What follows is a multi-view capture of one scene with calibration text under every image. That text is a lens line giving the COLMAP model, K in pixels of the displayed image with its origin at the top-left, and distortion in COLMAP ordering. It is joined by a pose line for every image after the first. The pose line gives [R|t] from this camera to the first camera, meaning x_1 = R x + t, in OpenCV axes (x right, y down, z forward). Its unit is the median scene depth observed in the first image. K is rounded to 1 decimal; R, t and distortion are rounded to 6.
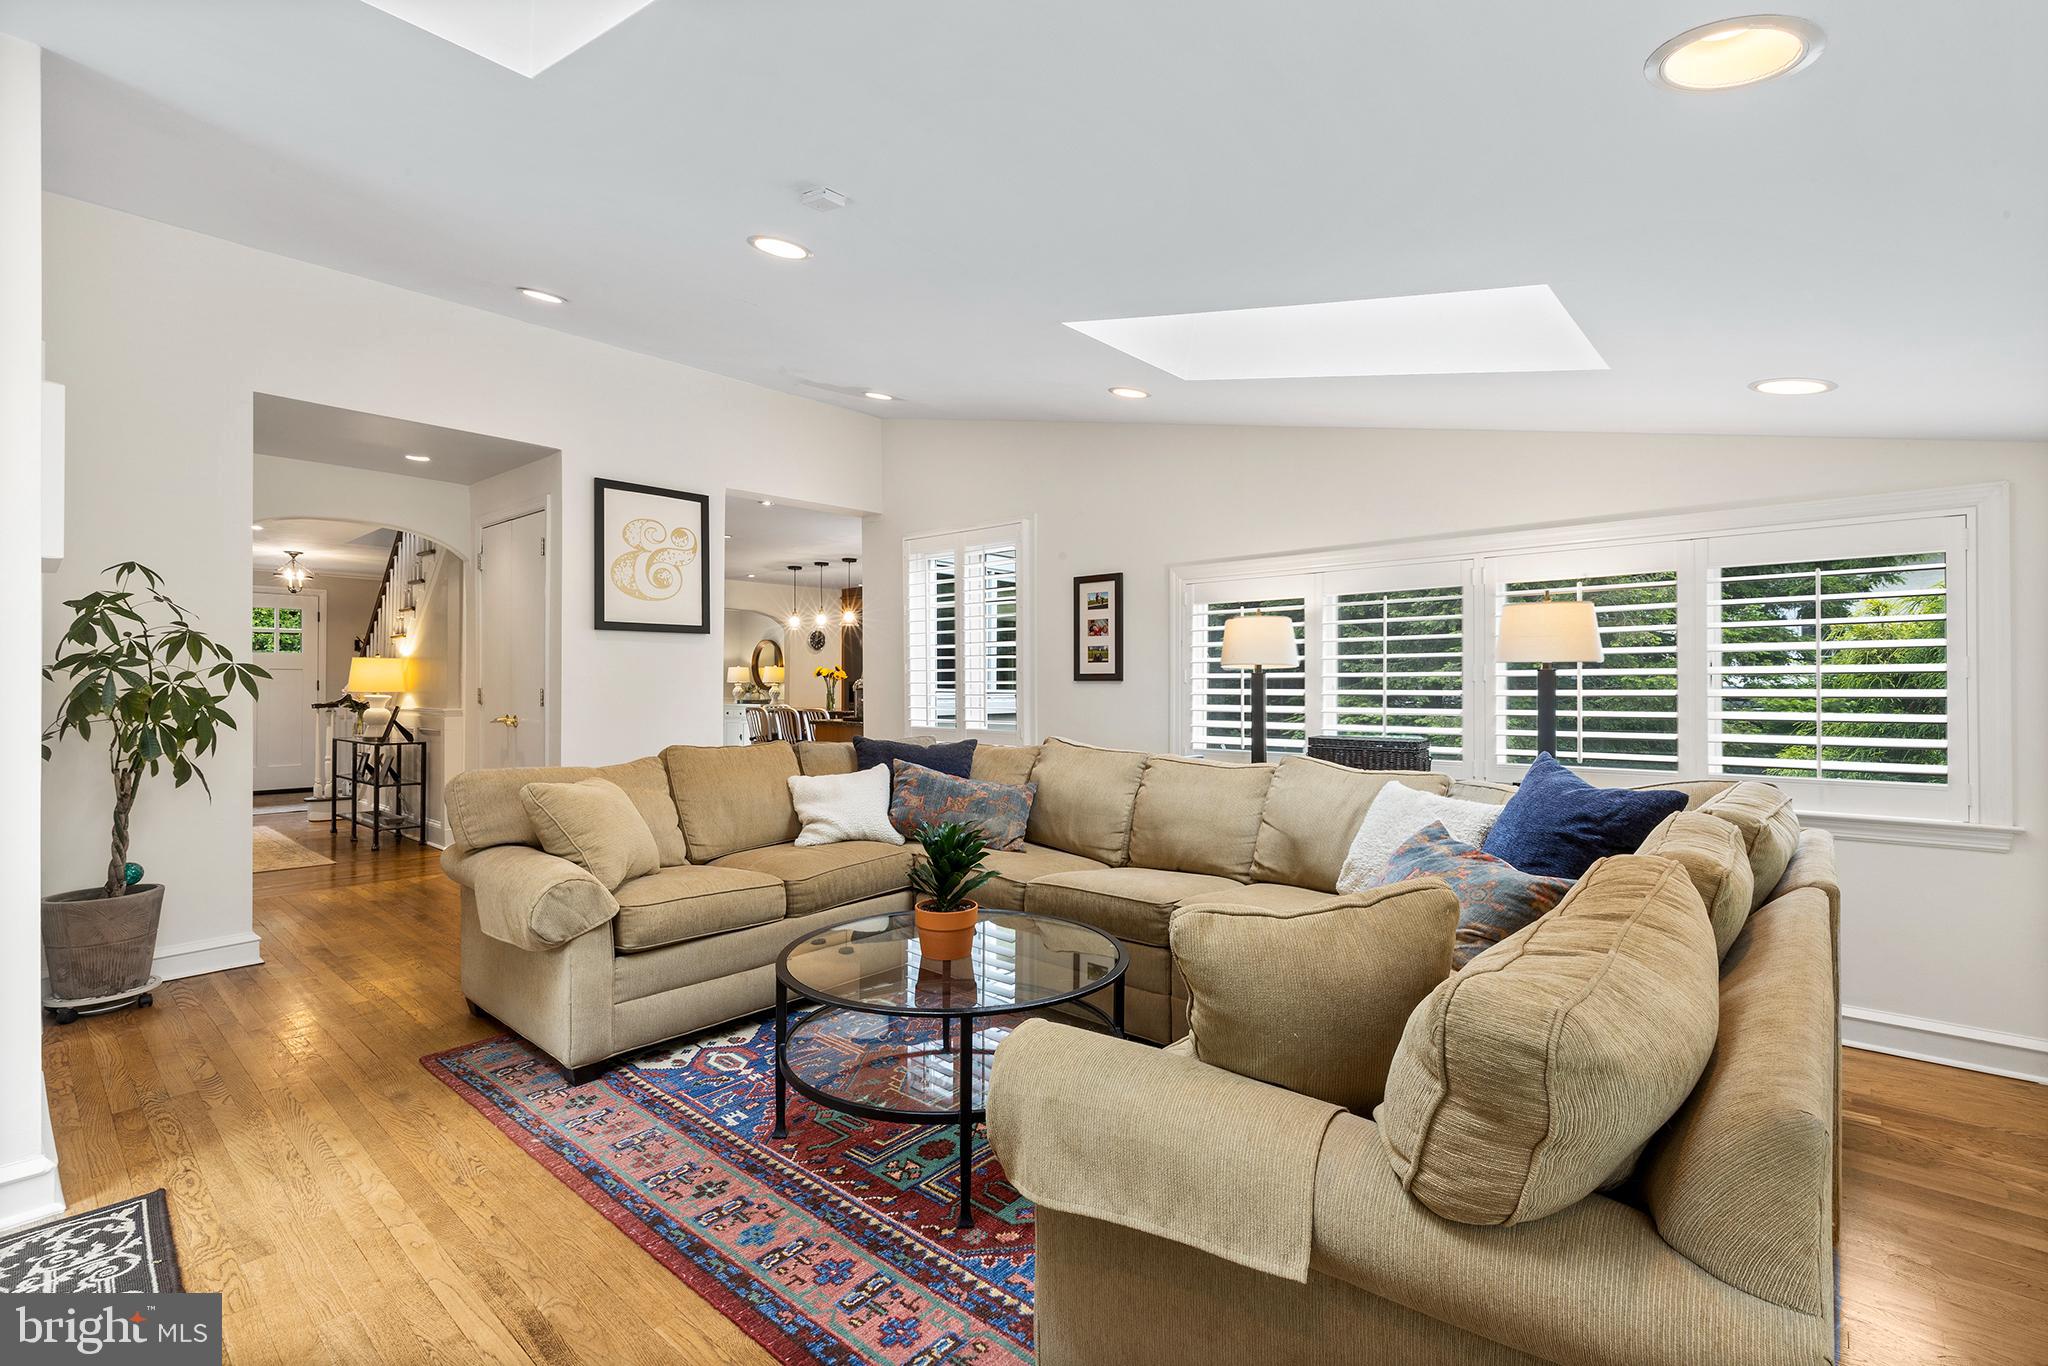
lens RADIAL K [[913.5, 0, 1026.7], [0, 913.5, 681.5], [0, 0, 1]] dist [0.004267, 0.000221]
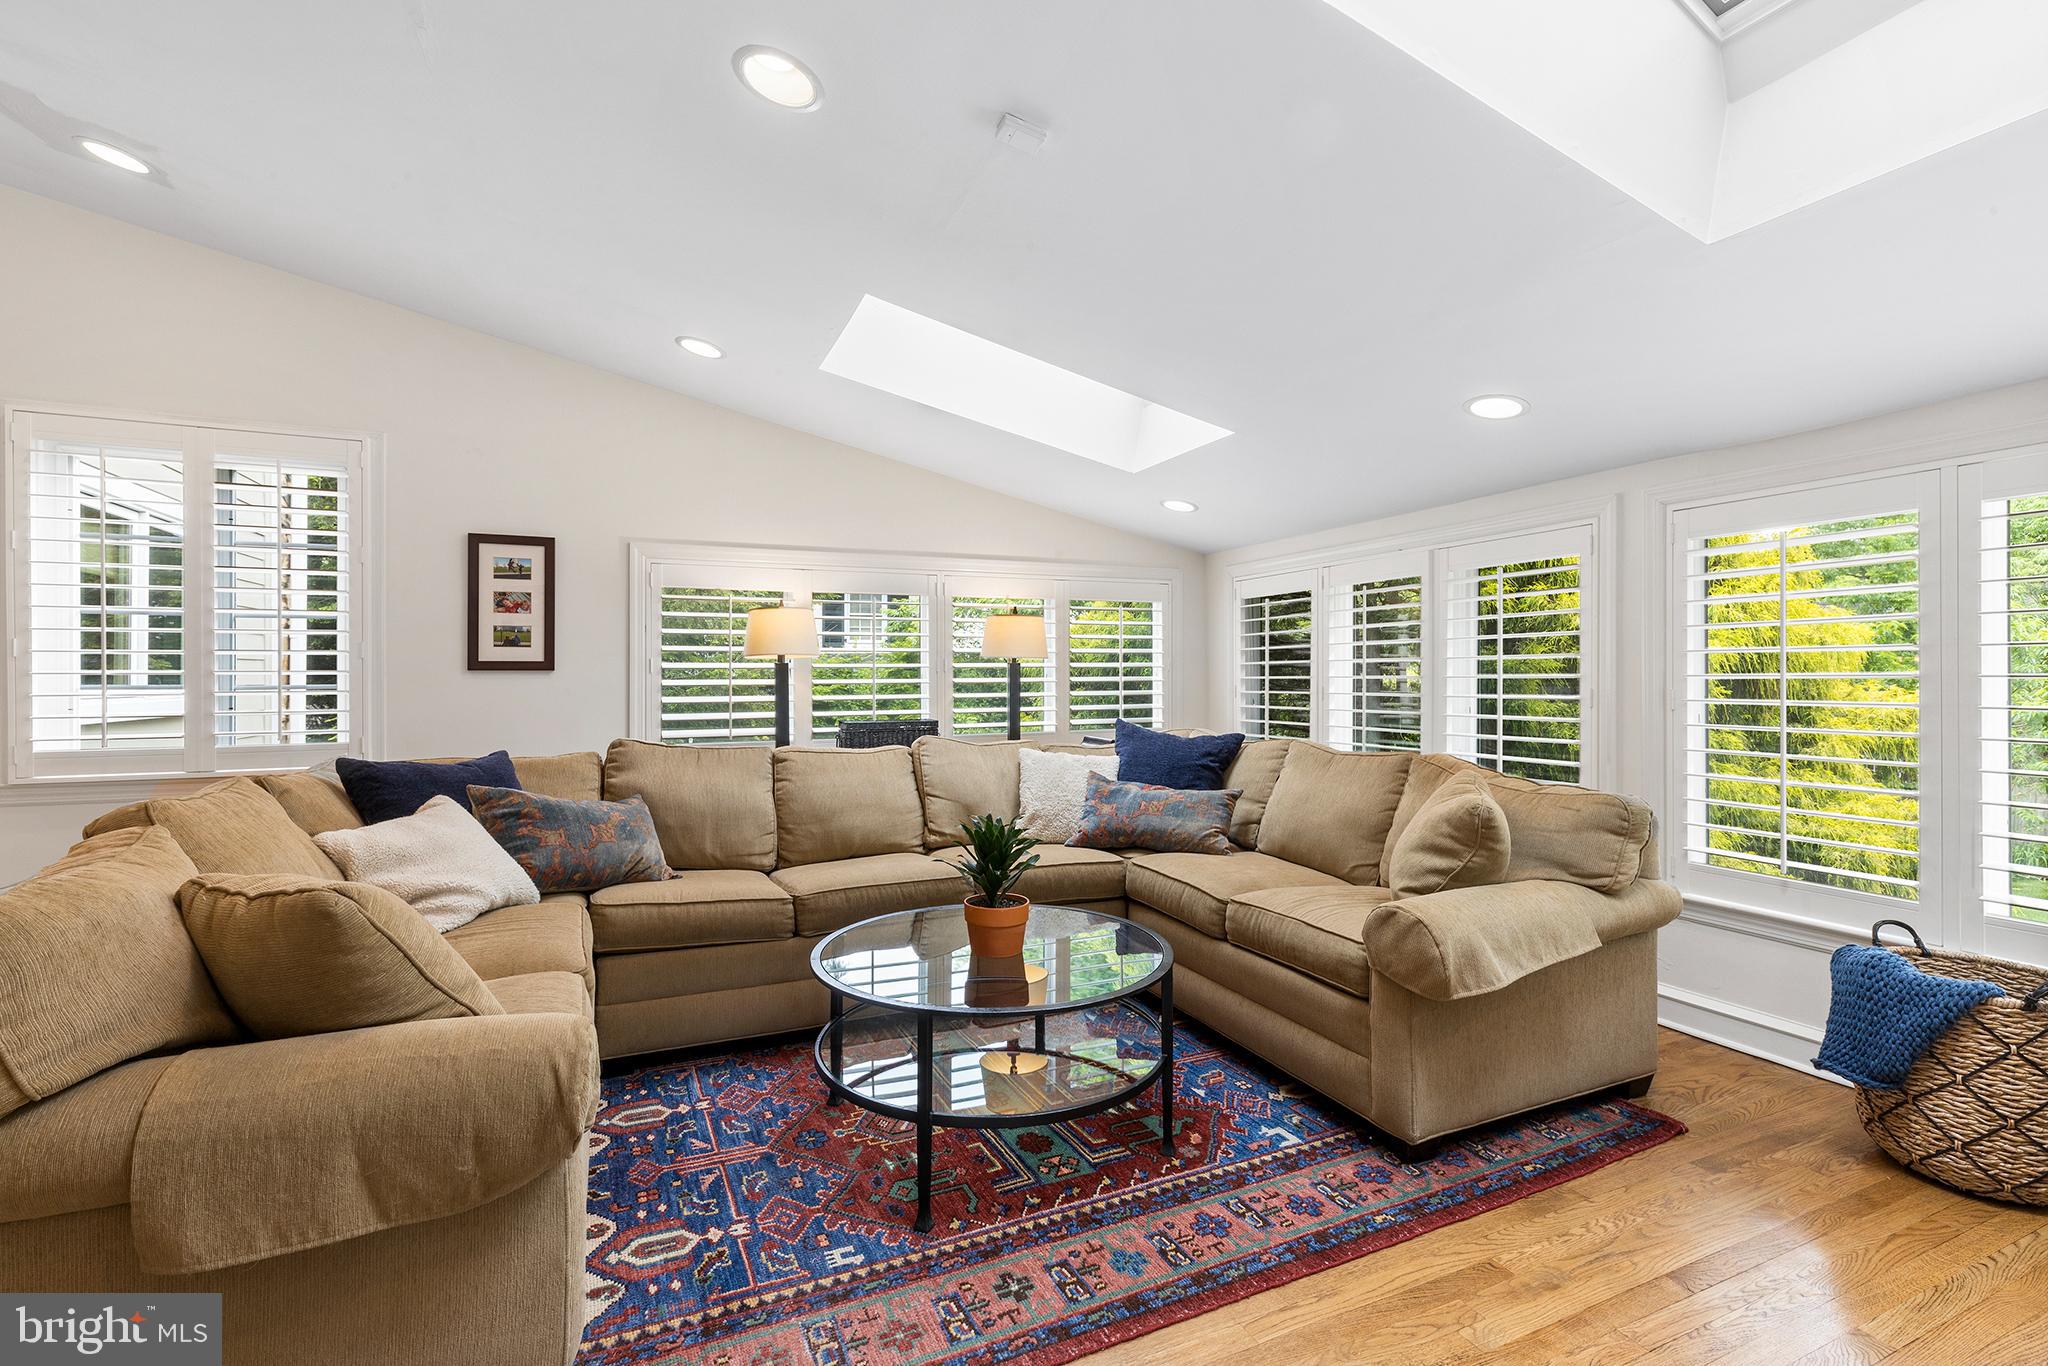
lens RADIAL K [[913.5, 0, 1023.1], [0, 913.5, 675.1], [0, 0, 1]] dist [0.004267, 0.000221]
pose [[0.414482, -0.001041, 0.910057, -0.835402], [-0.000529, 0.999999, 0.001385, 0.003848], [-0.910057, -0.001056, 0.414481, 0.501363]]
